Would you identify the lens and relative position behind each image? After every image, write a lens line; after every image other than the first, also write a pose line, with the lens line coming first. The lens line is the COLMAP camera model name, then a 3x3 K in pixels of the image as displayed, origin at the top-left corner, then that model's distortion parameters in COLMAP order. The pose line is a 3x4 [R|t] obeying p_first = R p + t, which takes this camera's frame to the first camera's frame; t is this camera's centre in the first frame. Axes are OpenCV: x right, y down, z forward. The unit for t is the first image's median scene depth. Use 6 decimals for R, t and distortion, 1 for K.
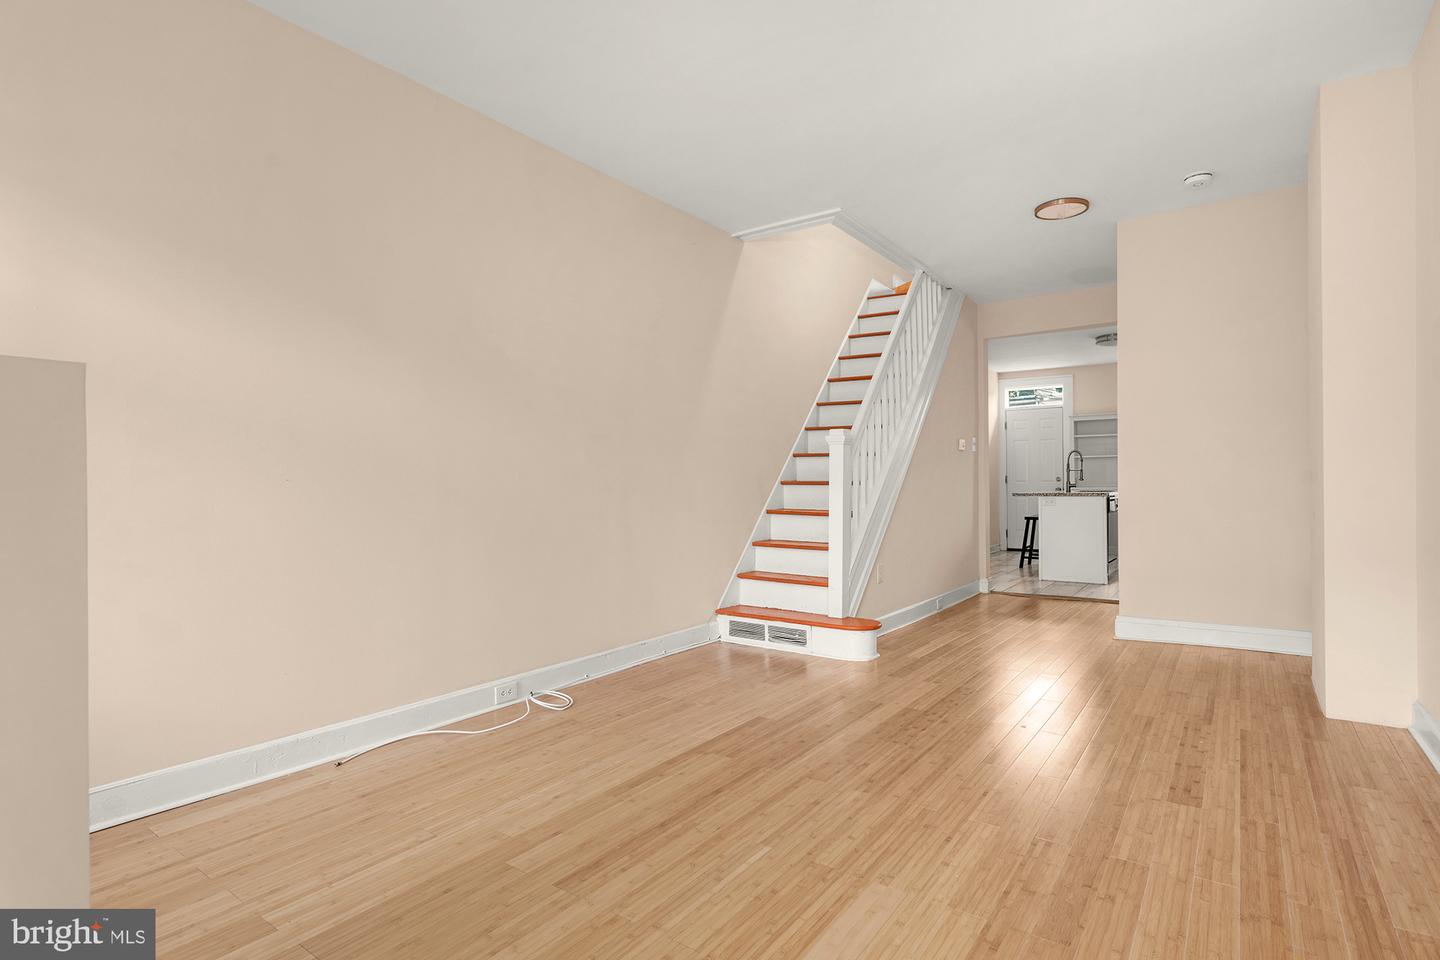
lens RADIAL K [[707.8, 0, 720.0], [0, 707.8, 483.5], [0, 0, 1]] dist [0.002228, 0.000253]
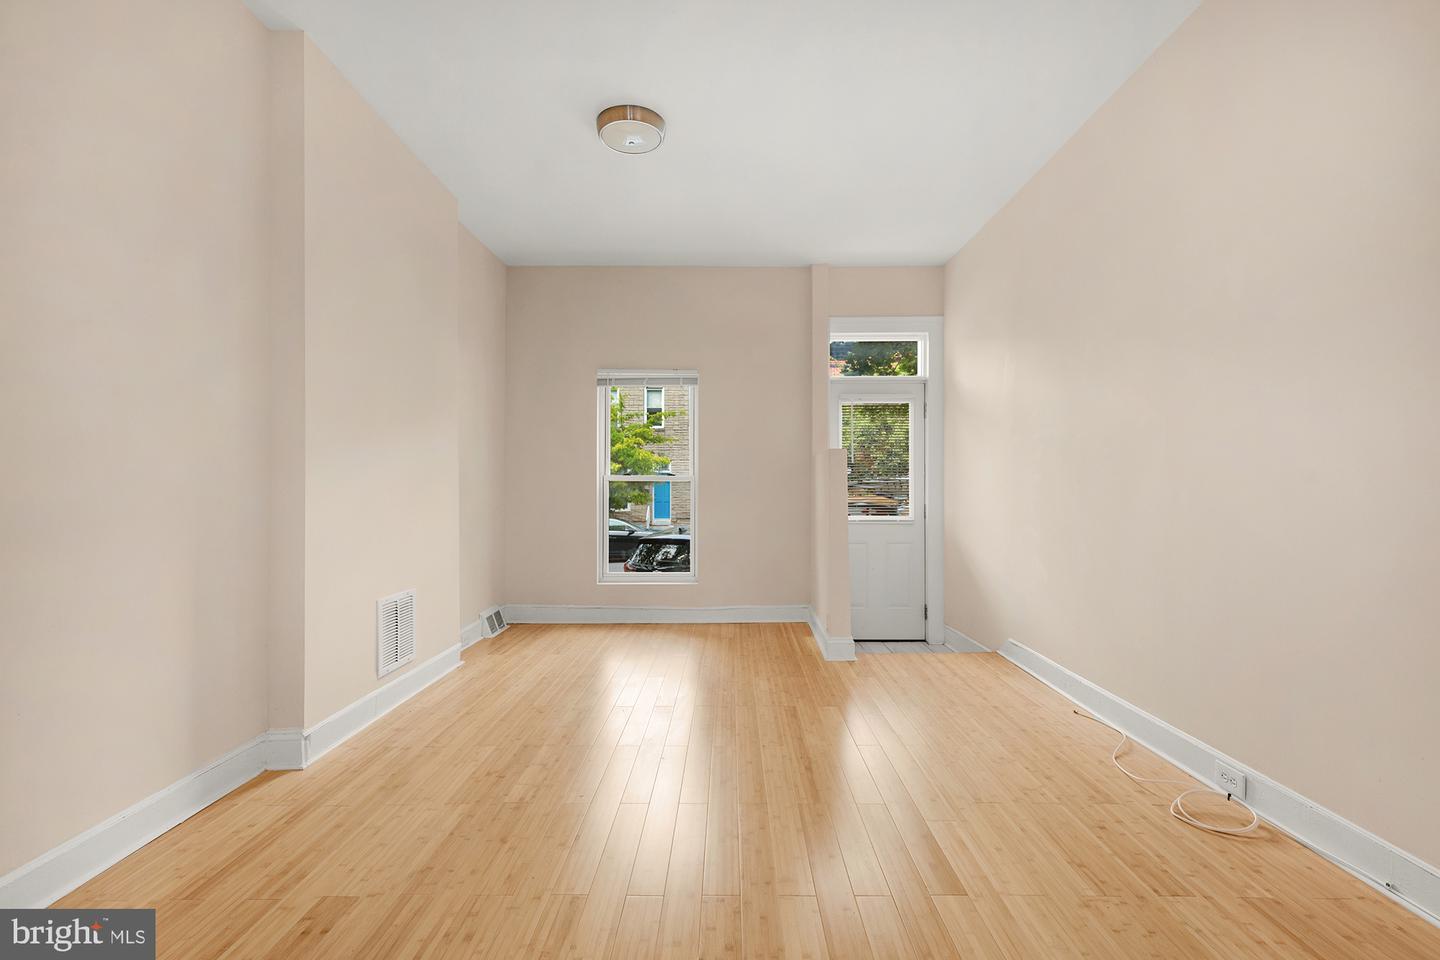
lens RADIAL K [[656.7, 0, 717.0], [0, 656.7, 481.2], [0, 0, 1]] dist [-0.001329, 0.000315]
pose [[-0.819525, 0.003425, -0.573033, 0.654252], [0.009546, 0.999925, -0.007675, -0.001505], [0.572963, -0.011760, -0.819497, 1.661004]]
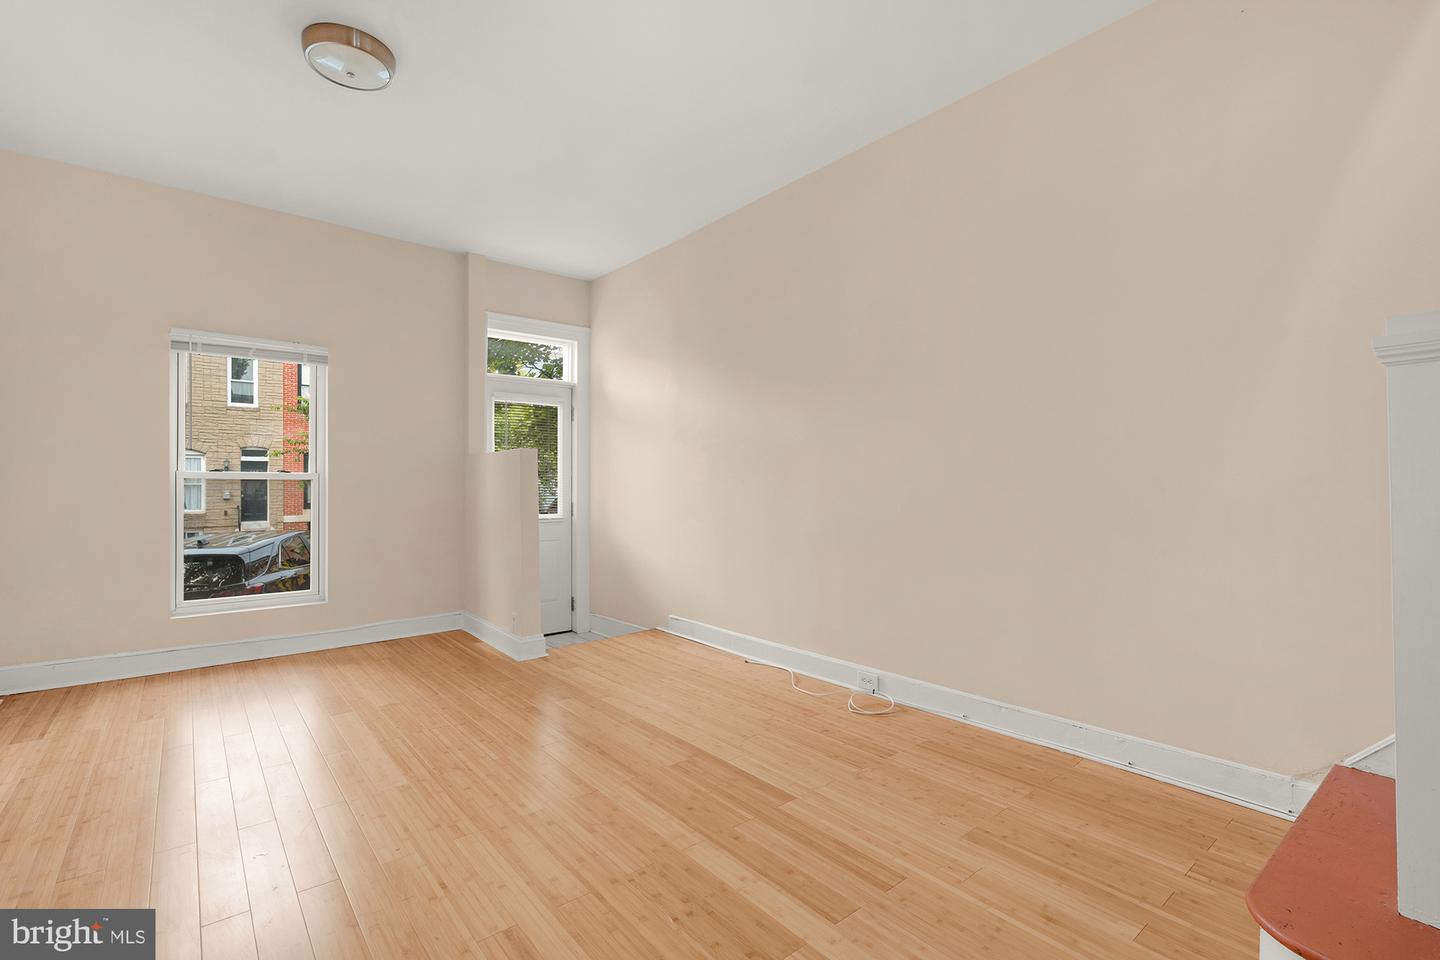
lens RADIAL K [[656.7, 0, 728.5], [0, 656.7, 482.0], [0, 0, 1]] dist [-0.001329, 0.000315]
pose [[-0.243290, 0.002178, -0.969951, 0.931106], [0.007348, 0.999973, 0.000403, -0.004519], [0.969926, -0.007029, -0.243299, 1.384654]]
